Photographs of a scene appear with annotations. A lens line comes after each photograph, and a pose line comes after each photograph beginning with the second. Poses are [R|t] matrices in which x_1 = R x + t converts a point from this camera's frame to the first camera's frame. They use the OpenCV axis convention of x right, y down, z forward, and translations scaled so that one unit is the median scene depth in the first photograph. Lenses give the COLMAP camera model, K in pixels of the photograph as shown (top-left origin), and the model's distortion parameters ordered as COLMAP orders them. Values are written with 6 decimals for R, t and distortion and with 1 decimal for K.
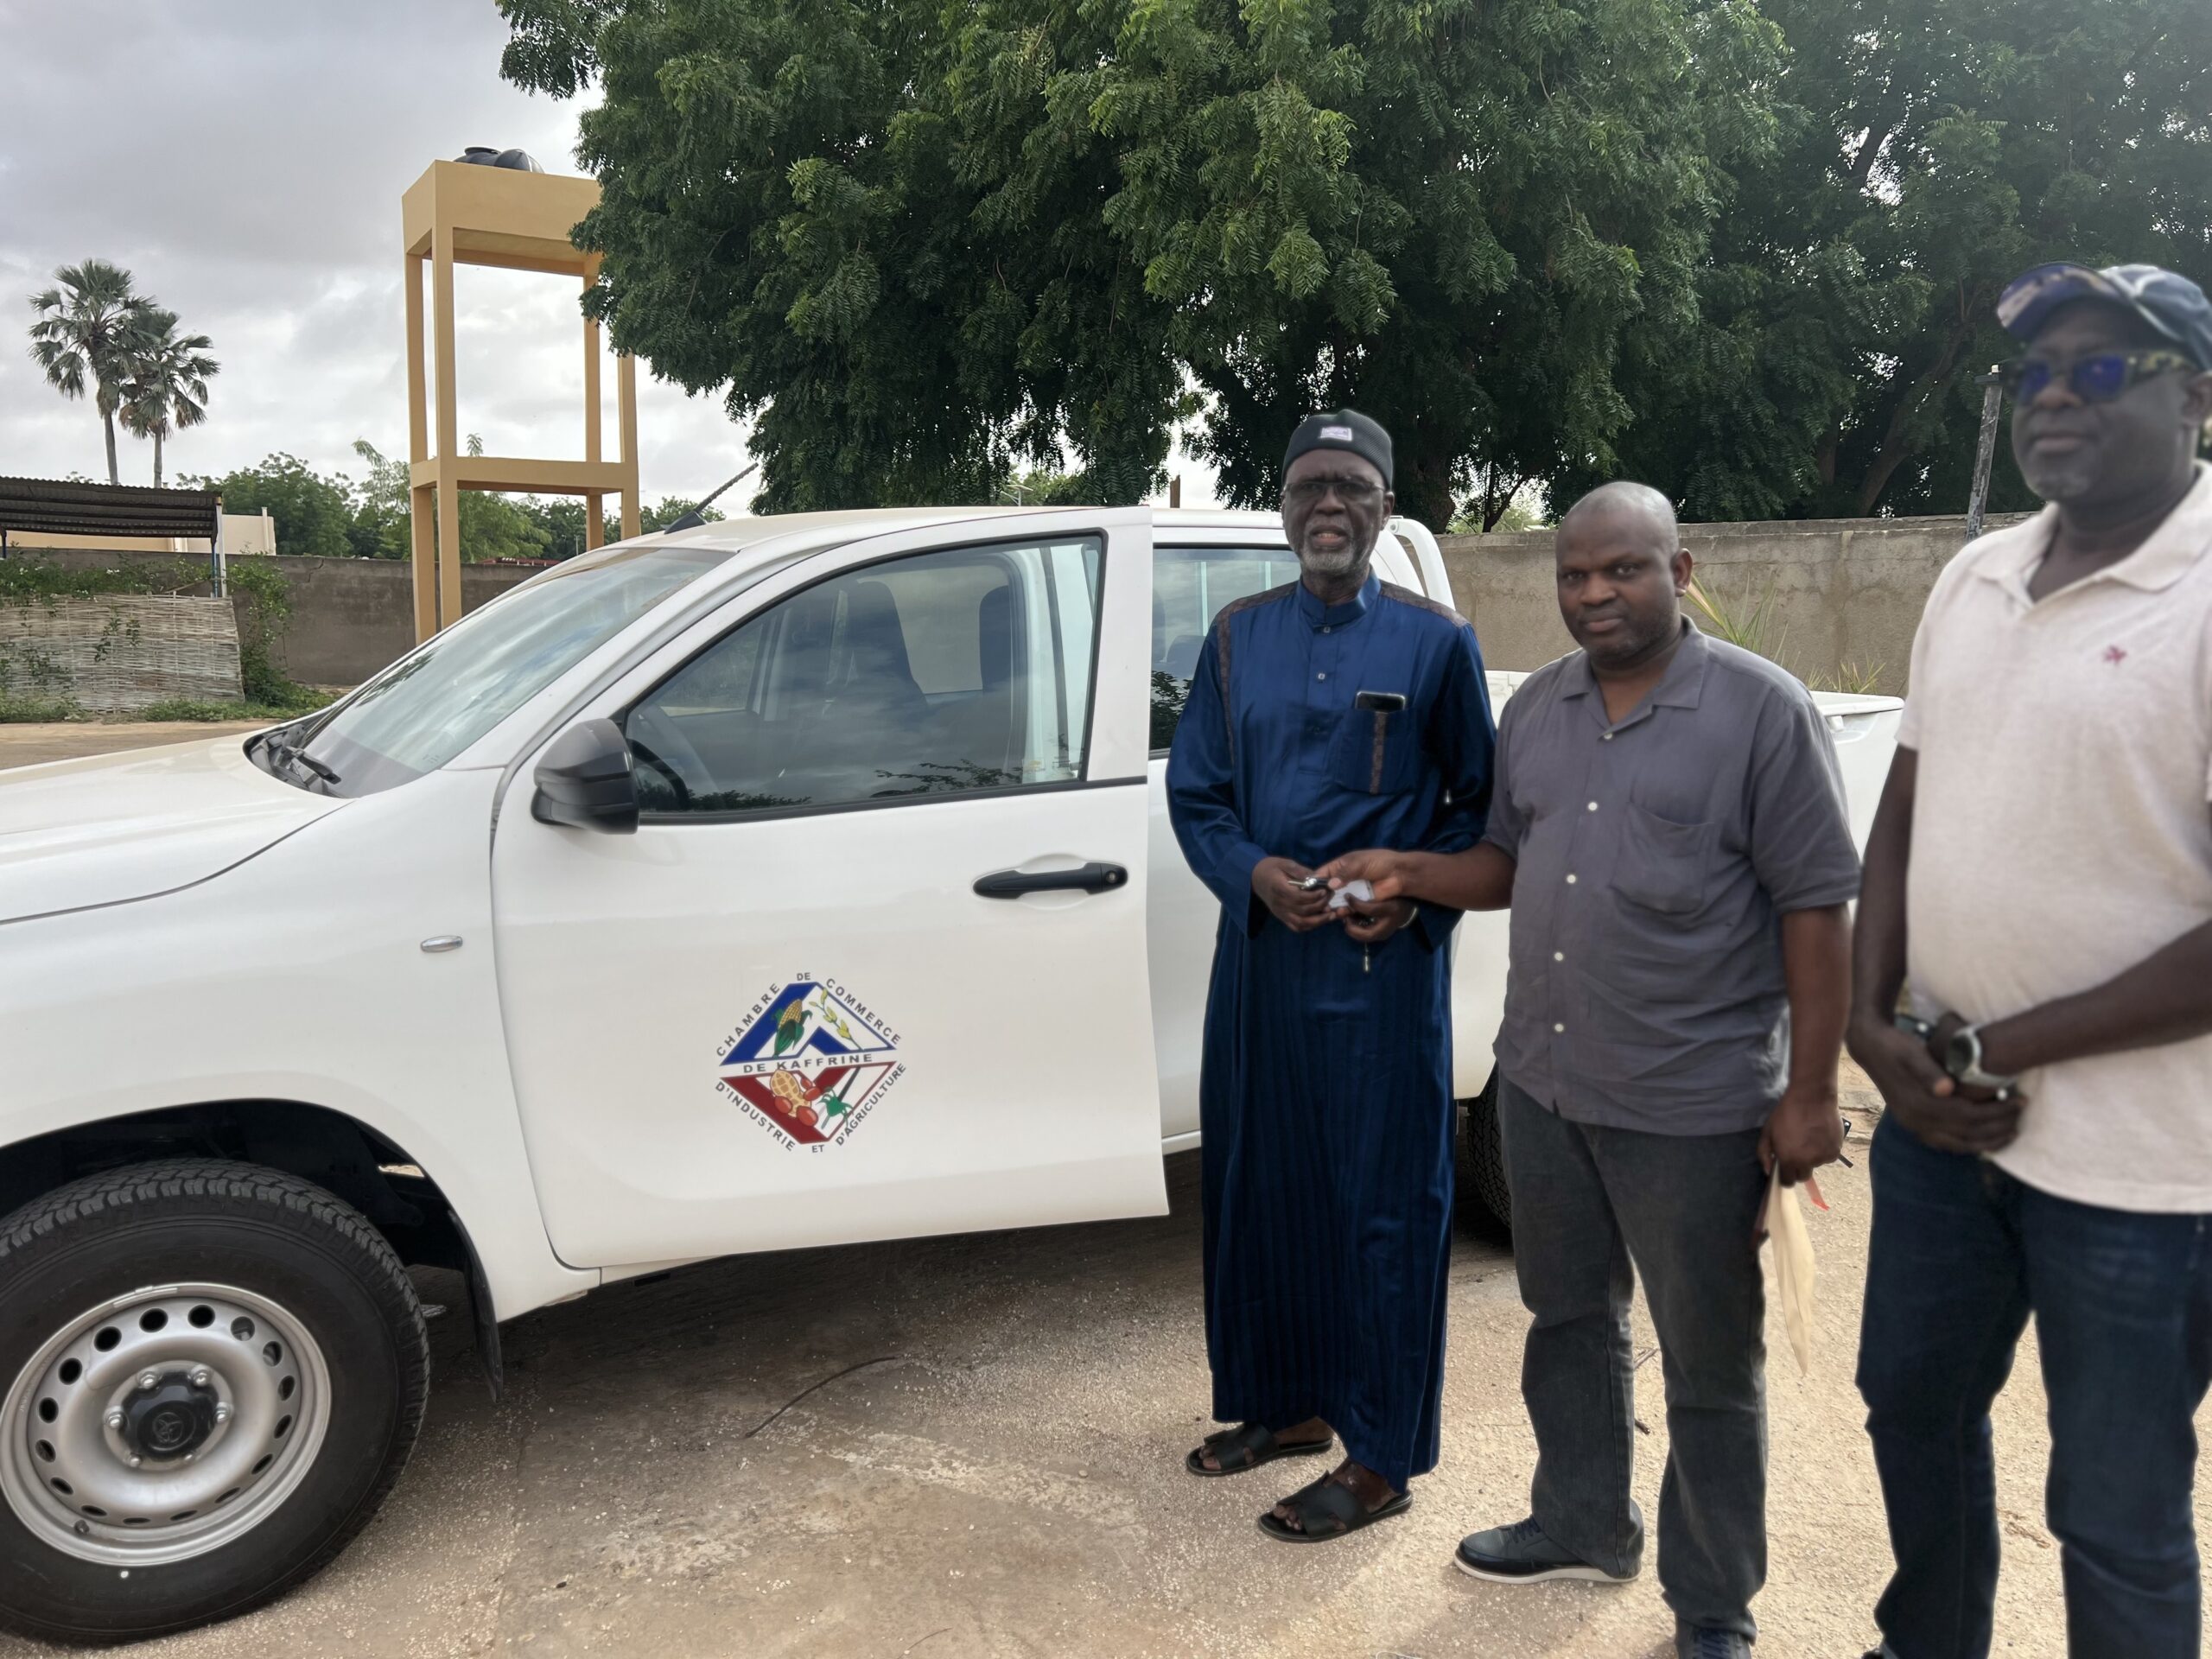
lens RADIAL K [[1652.9, 0, 1110.3], [0, 1652.9, 830.9], [0, 0, 1]] dist [0.048357, -0.050235]
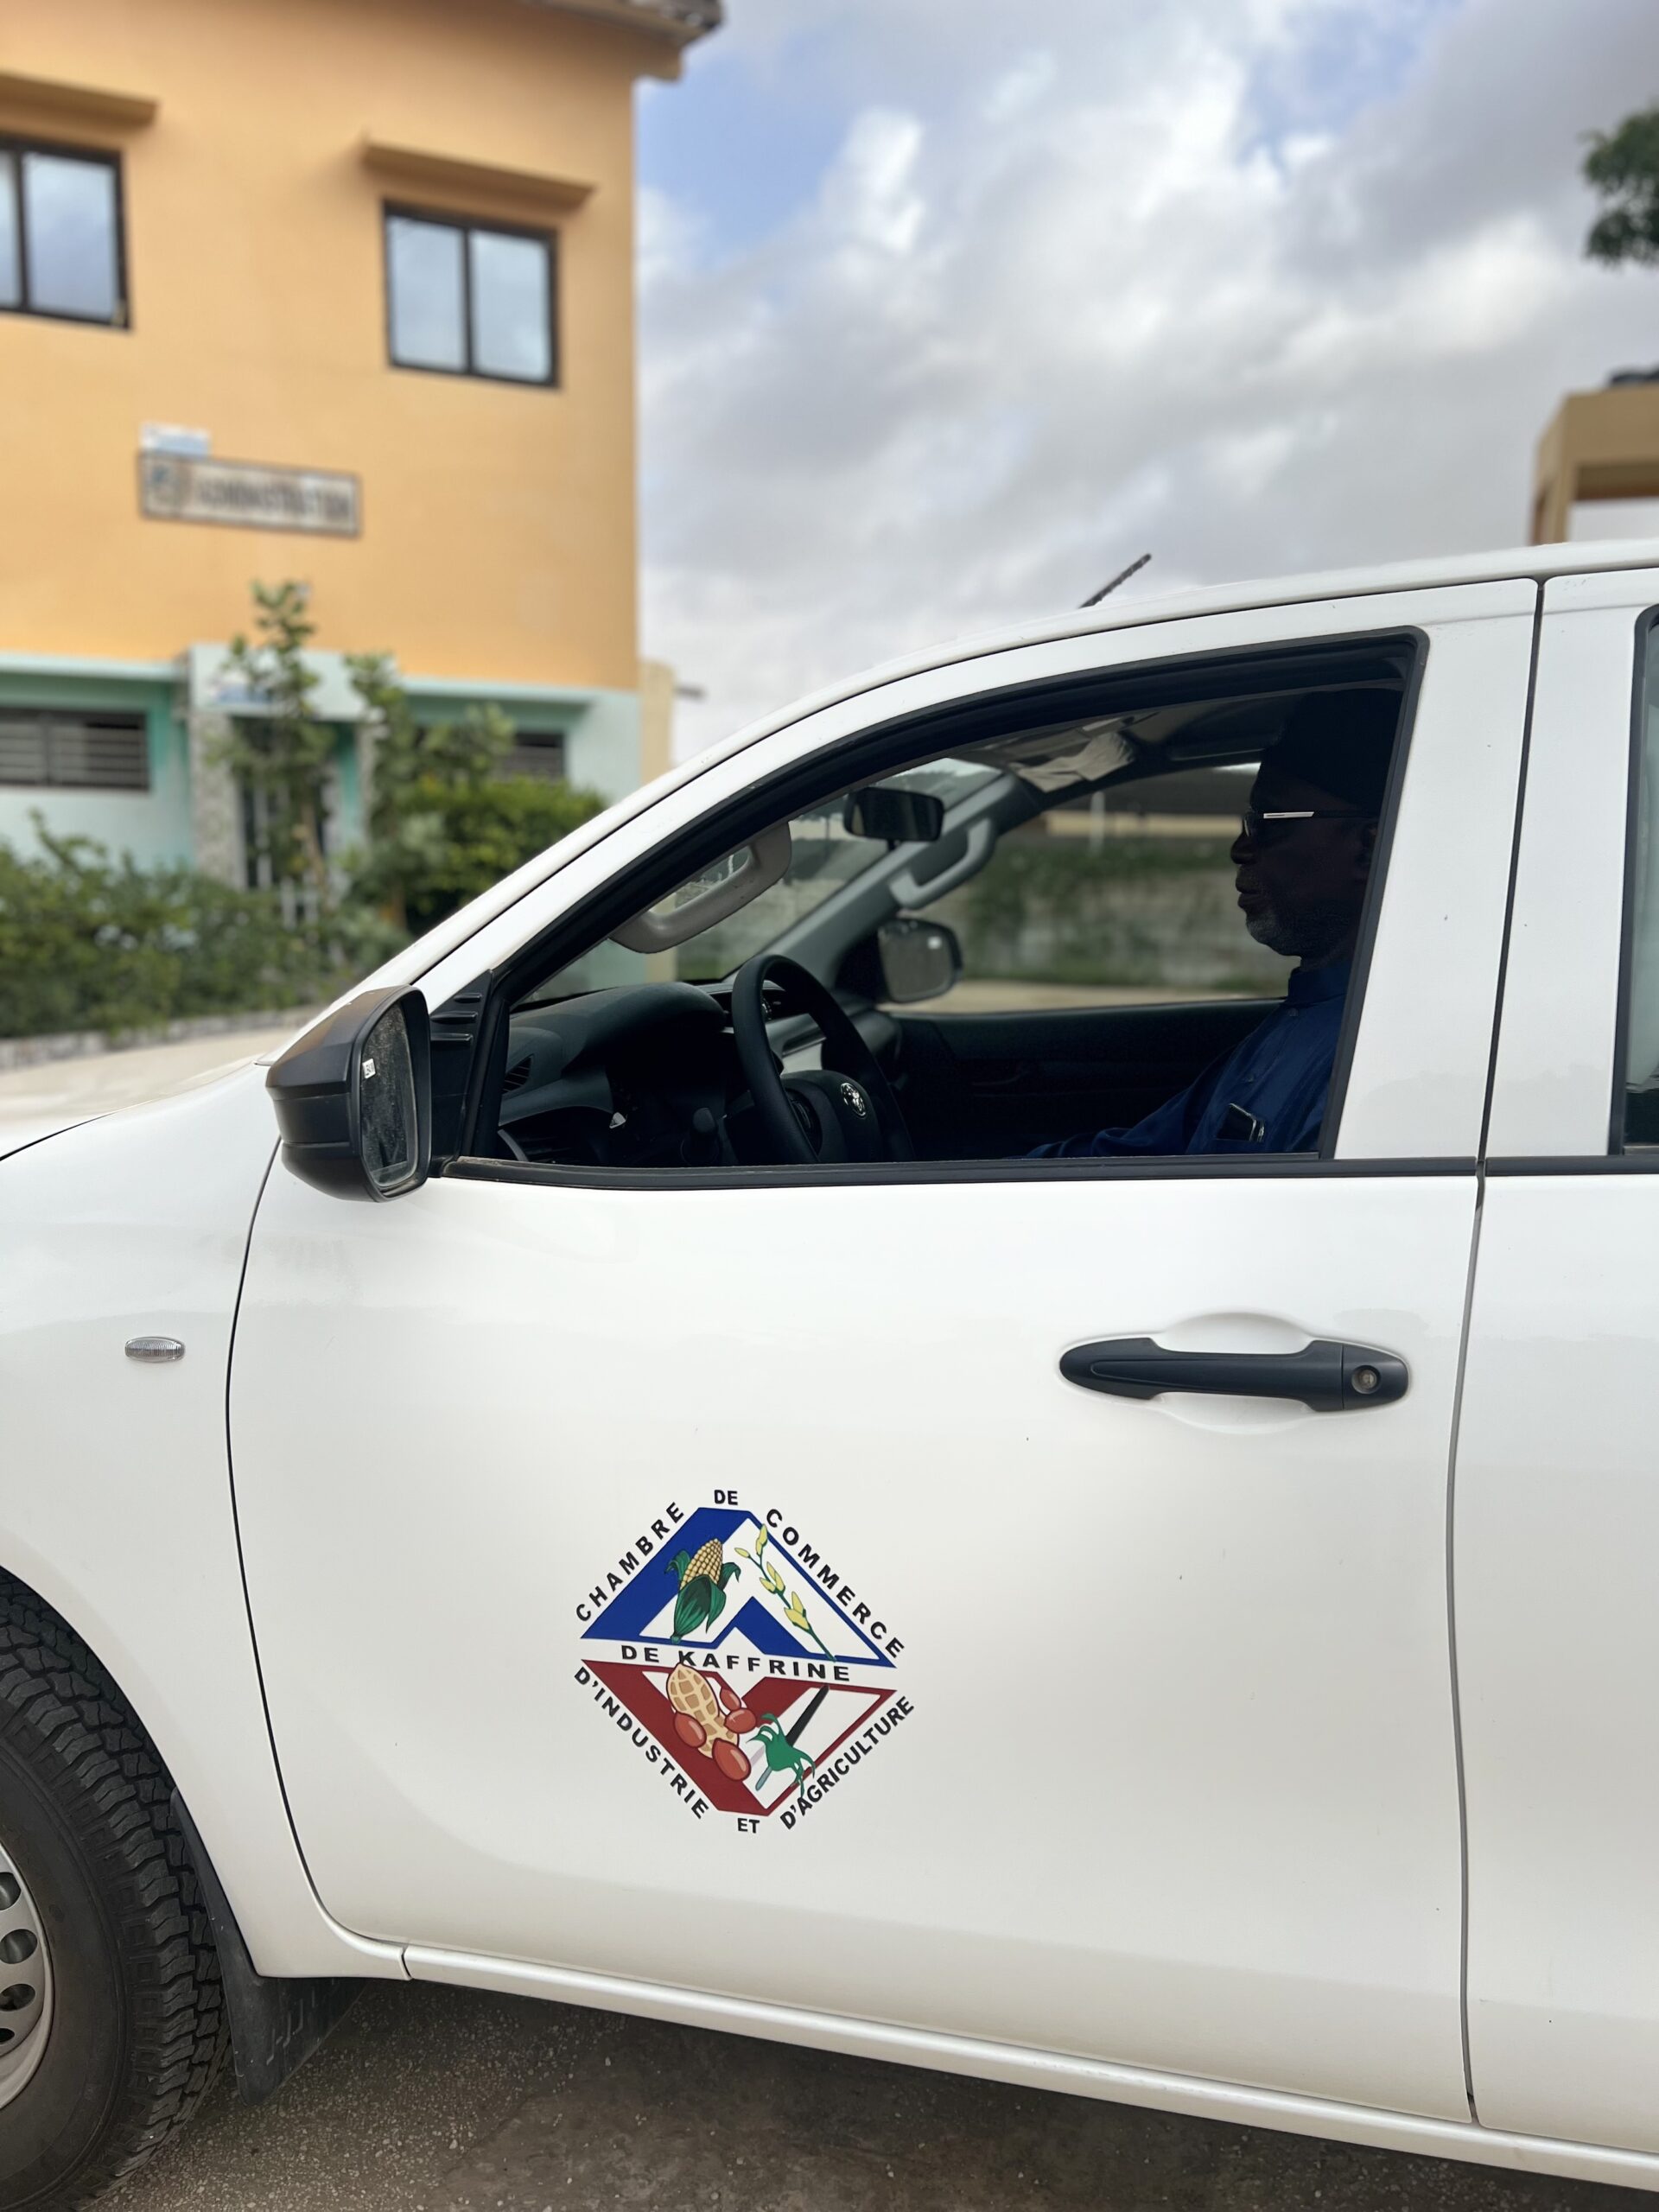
lens RADIAL K [[1683.4, 0, 826.5], [0, 1683.4, 1108.3], [0, 0, 1]] dist [0.000628, -0.007565]
pose [[0.908703, 0.057632, -0.413445, 0.021605], [-0.071788, 0.997243, -0.018771, -0.010318], [0.411223, 0.046737, 0.910336, 0.219711]]
